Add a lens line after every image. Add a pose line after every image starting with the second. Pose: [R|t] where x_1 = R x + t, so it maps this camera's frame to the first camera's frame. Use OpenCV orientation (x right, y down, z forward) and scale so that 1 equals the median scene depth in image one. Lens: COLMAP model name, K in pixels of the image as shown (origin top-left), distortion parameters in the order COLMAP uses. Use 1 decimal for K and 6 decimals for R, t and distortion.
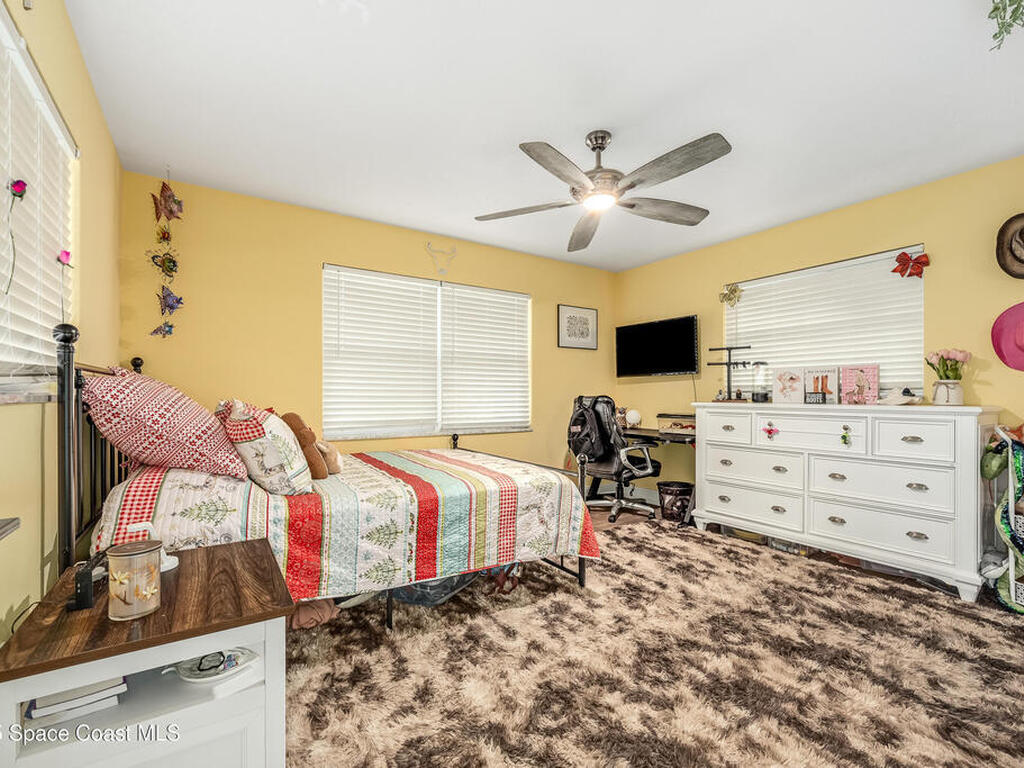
lens RADIAL K [[460.1, 0, 512.0], [0, 460.1, 384.0], [0, 0, 1]] dist [-0.000180, 0.000144]
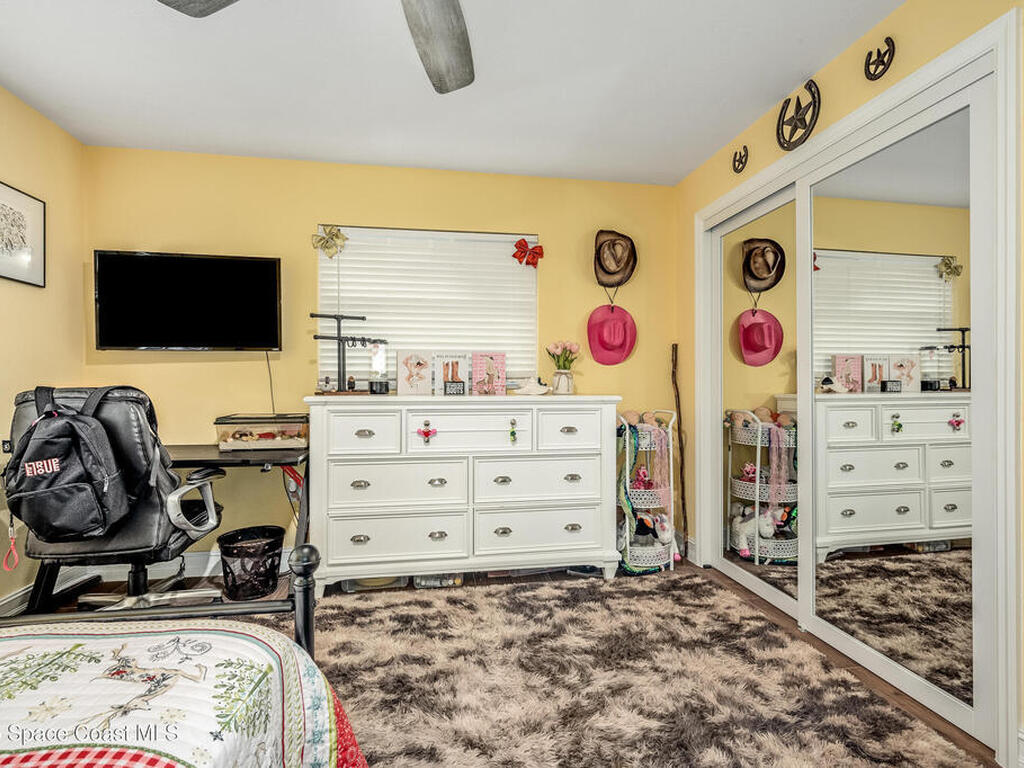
lens RADIAL K [[495.0, 0, 510.3], [0, 495.0, 380.3], [0, 0, 1]] dist [-0.001070, -0.000173]
pose [[0.420361, 0.006049, 0.907337, -0.107207], [-0.022037, 0.999751, 0.003545, 0.010943], [-0.907089, -0.021485, 0.420390, 0.529419]]
